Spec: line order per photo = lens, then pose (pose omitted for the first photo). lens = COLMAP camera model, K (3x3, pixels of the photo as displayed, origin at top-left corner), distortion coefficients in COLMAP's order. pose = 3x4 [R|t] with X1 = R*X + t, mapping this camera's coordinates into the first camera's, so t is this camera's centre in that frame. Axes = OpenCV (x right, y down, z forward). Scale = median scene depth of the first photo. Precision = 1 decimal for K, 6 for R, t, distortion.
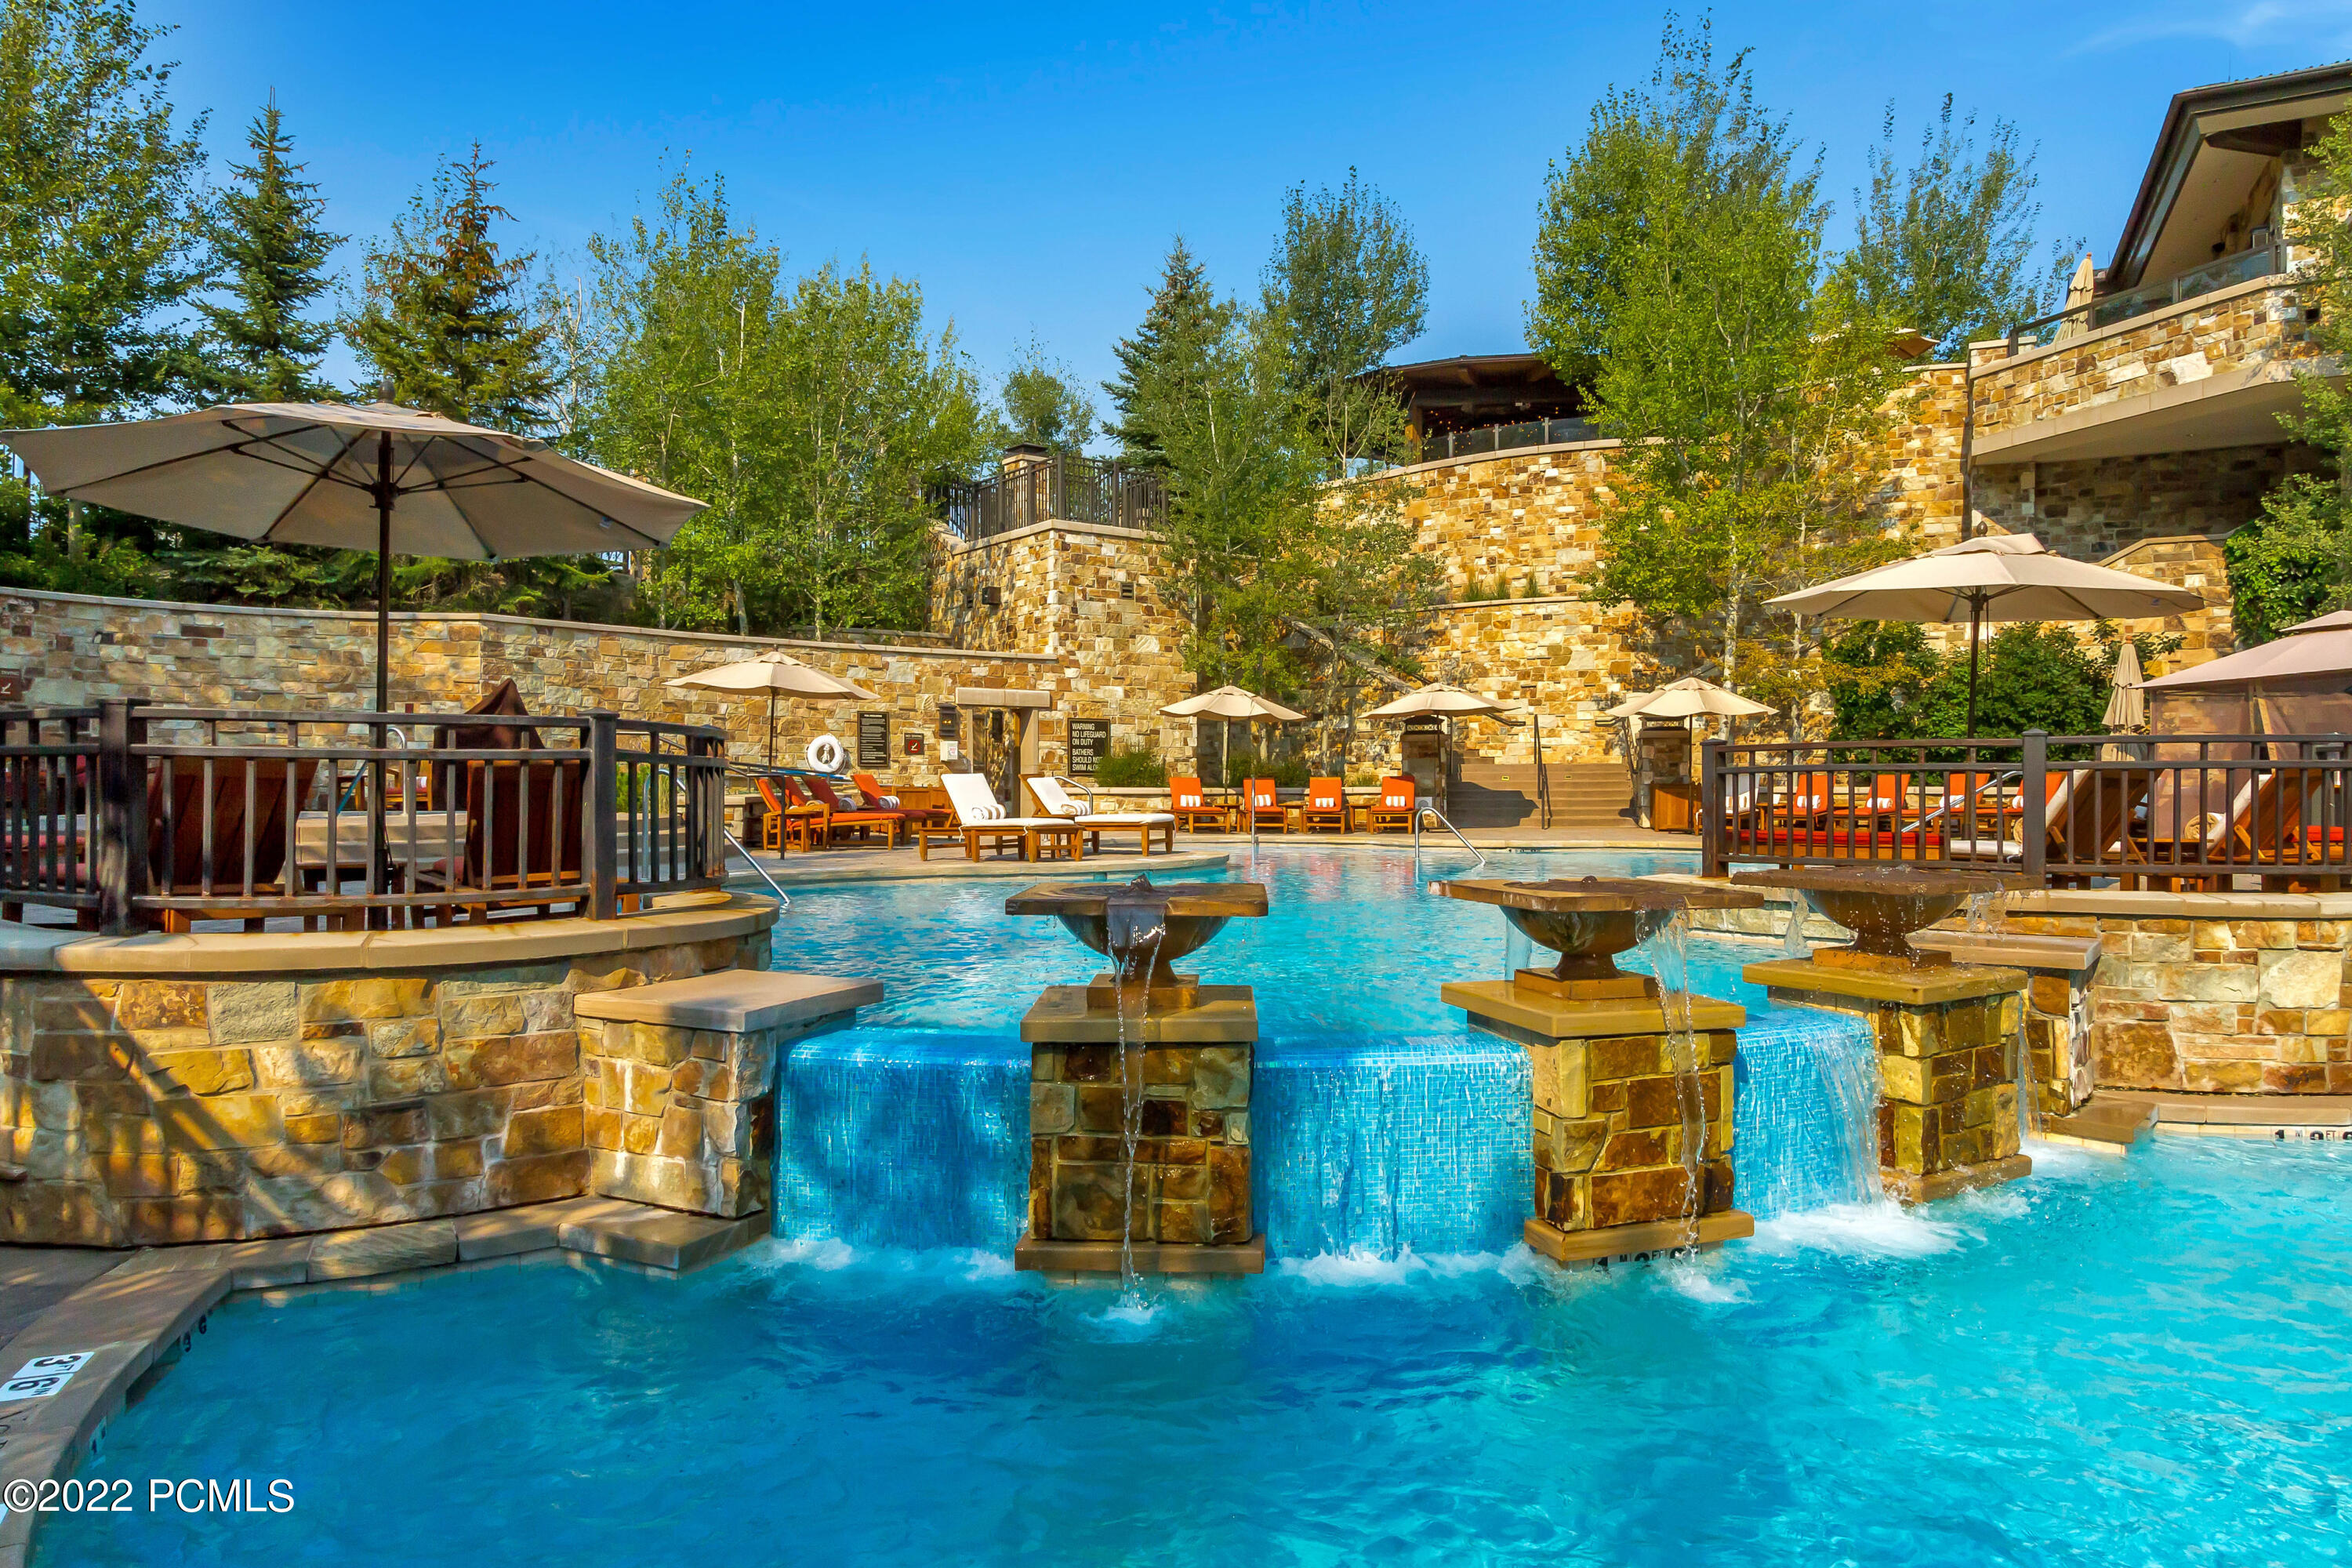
lens RADIAL K [[1518.4, 0, 1177.0], [0, 1518.4, 776.0], [0, 0, 1]] dist [0.007987, -0.000932]
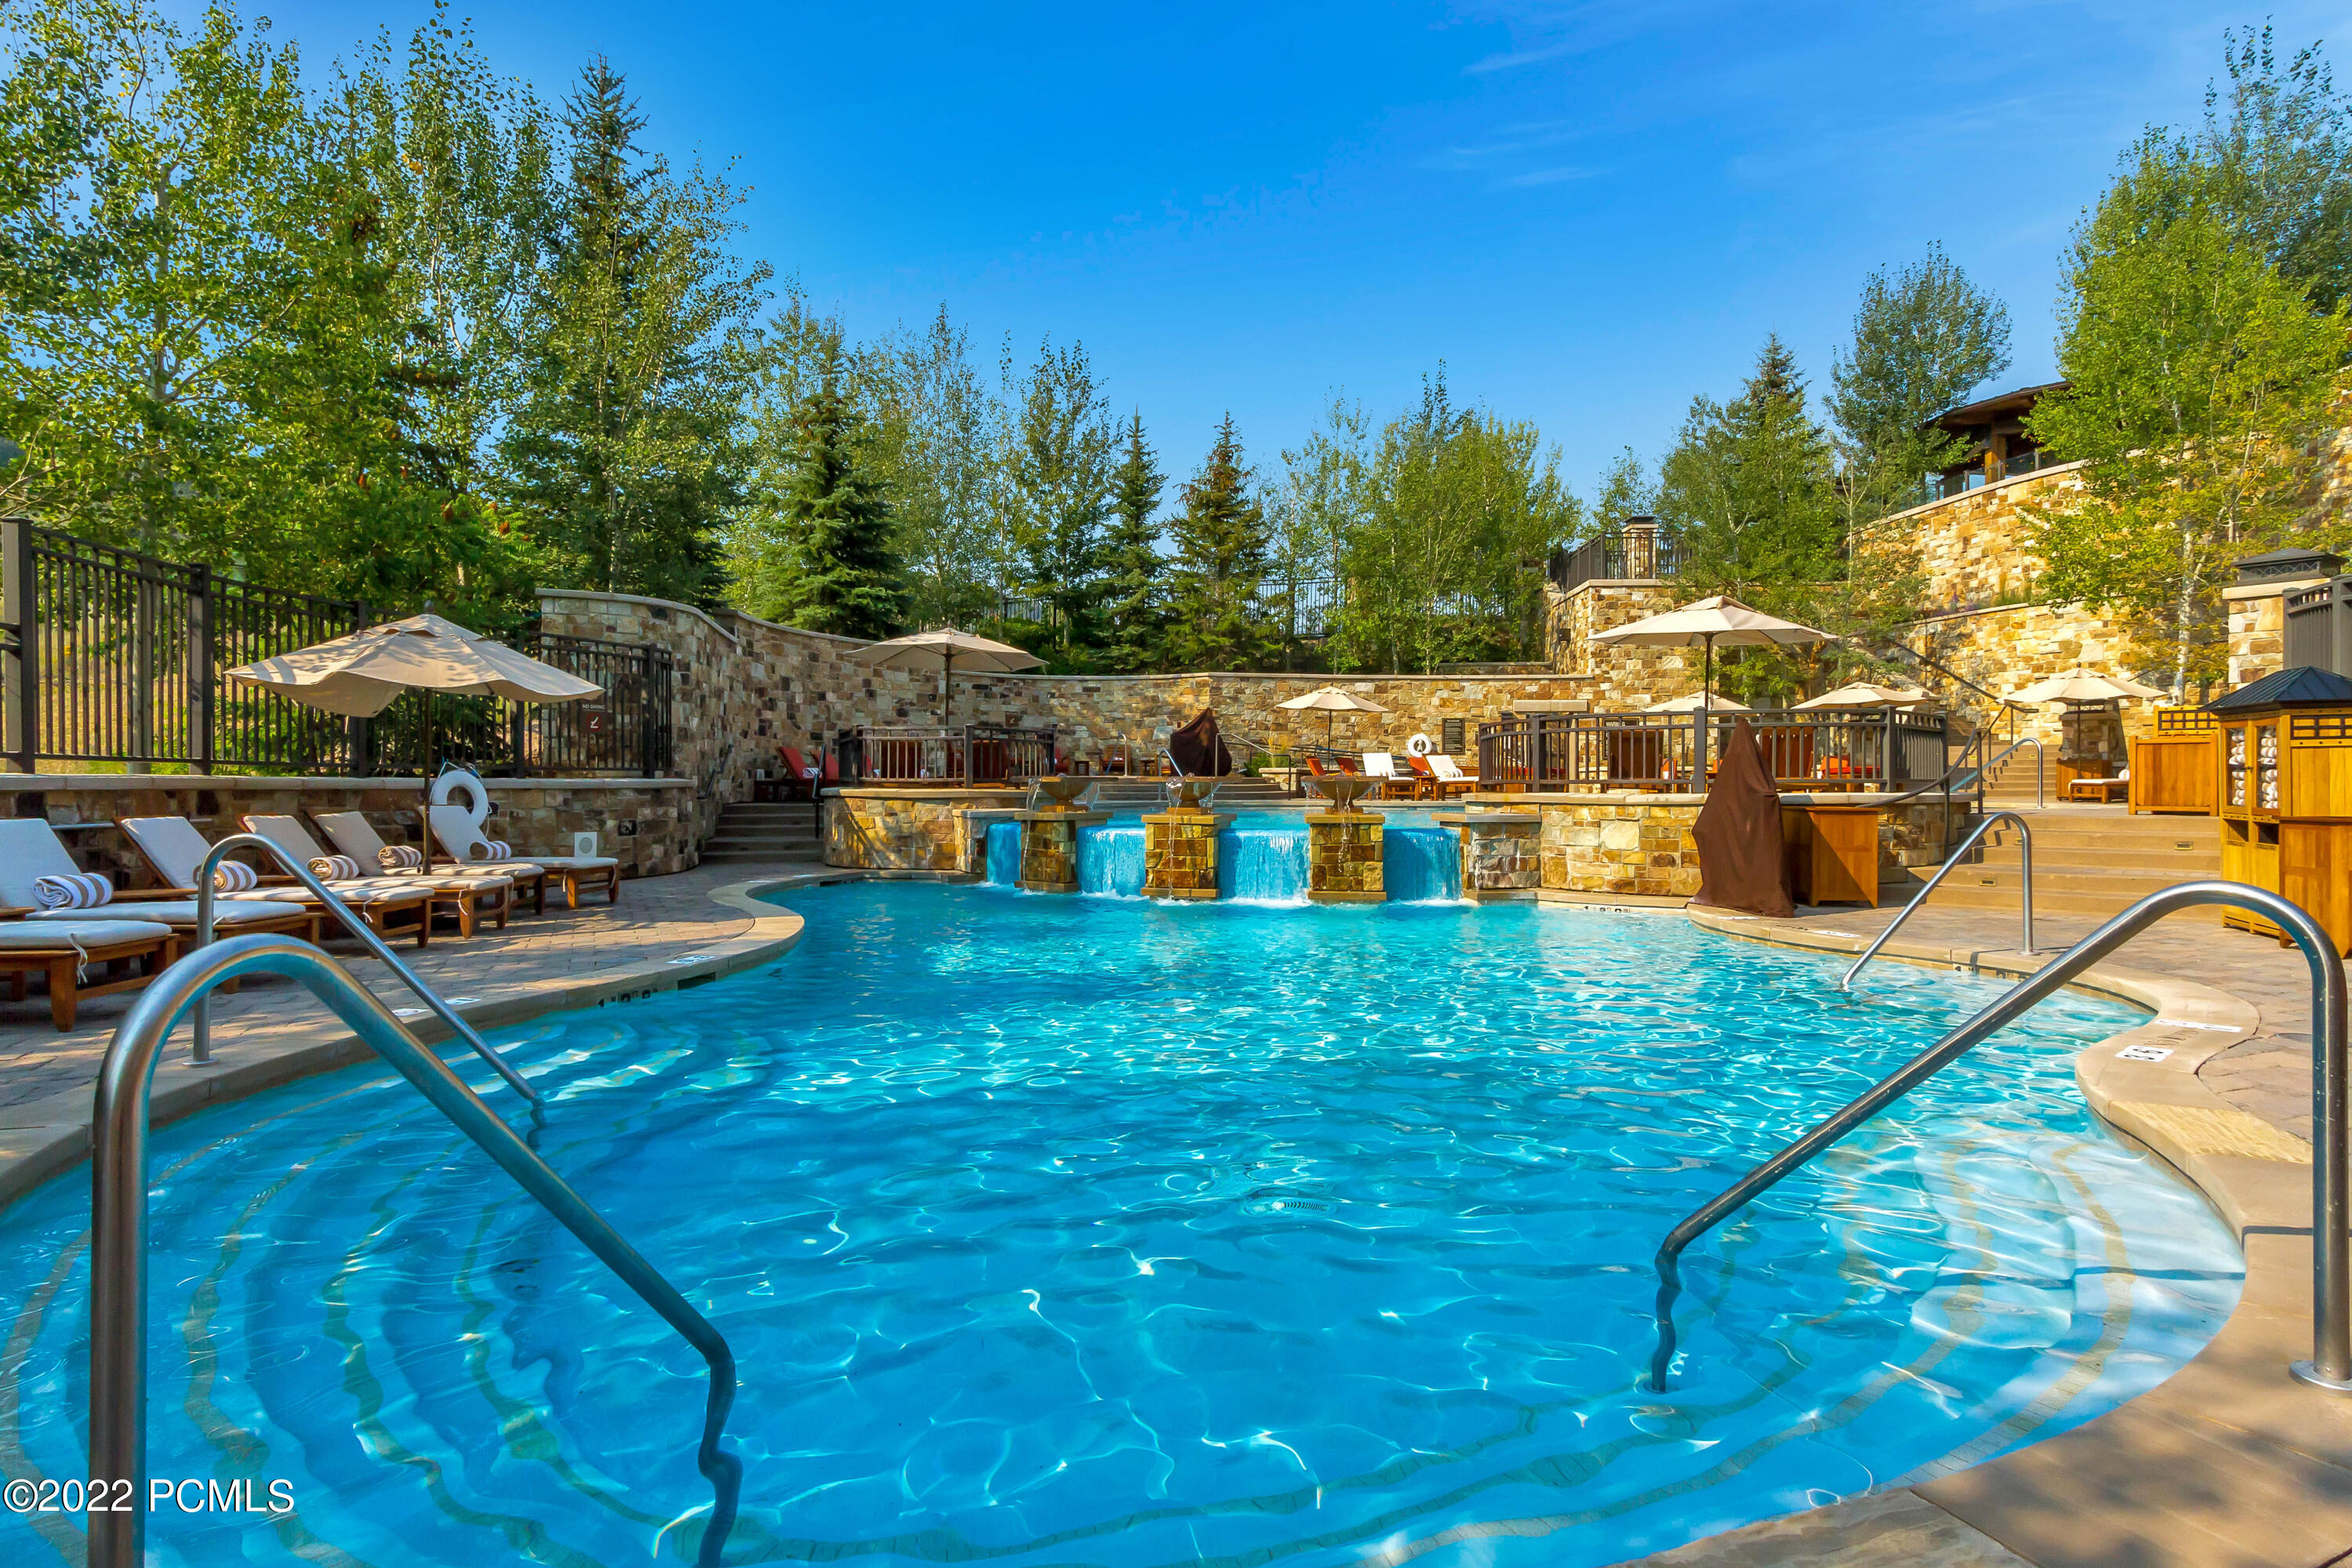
lens RADIAL K [[1324.1, 0, 1174.9], [0, 1324.1, 777.6], [0, 0, 1]] dist [0.002241, 0.000490]
pose [[0.768497, -0.001795, -0.639850, 0.501274], [0.002060, 0.999998, -0.000332, 0.020580], [0.639850, -0.001063, 0.768499, -0.252434]]
